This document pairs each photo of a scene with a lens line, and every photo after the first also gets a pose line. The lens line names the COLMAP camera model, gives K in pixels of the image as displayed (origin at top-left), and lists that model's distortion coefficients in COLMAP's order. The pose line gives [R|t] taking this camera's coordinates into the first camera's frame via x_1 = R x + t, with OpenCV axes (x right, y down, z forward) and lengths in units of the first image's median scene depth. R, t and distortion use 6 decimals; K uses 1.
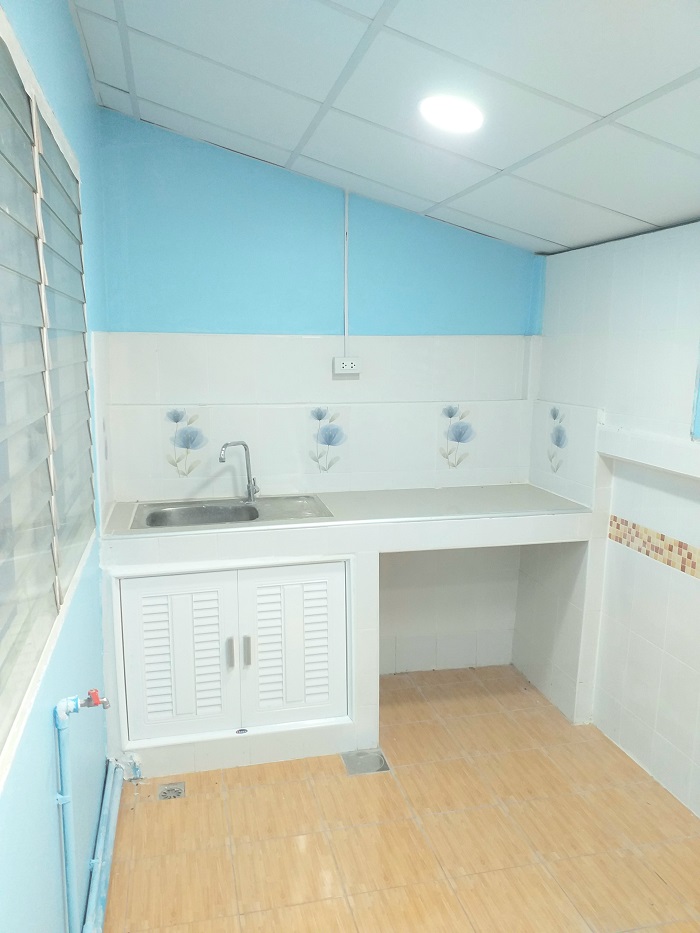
lens RADIAL K [[753.3, 0, 349.3], [0, 753.3, 466.8], [0, 0, 1]] dist [-0.010515, -0.005213]
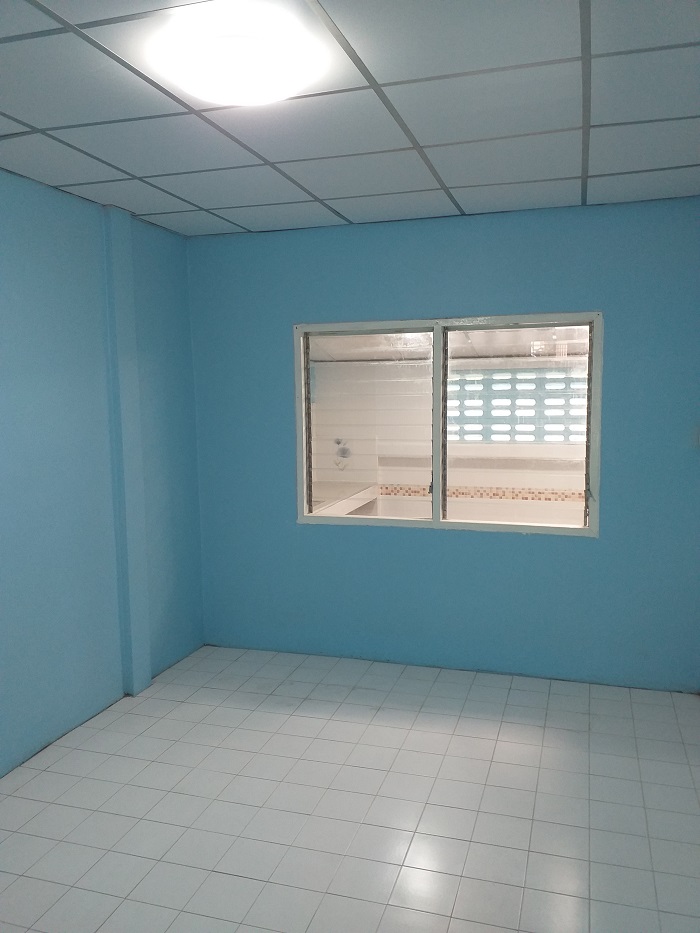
lens RADIAL K [[753.3, 0, 350.2], [0, 753.3, 466.9], [0, 0, 1]] dist [-0.010515, -0.005213]
pose [[0.508313, -0.071547, 0.858195, -1.607759], [0.148111, 0.988957, -0.005278, 0.012993], [-0.848340, 0.129791, 0.513296, -0.056114]]
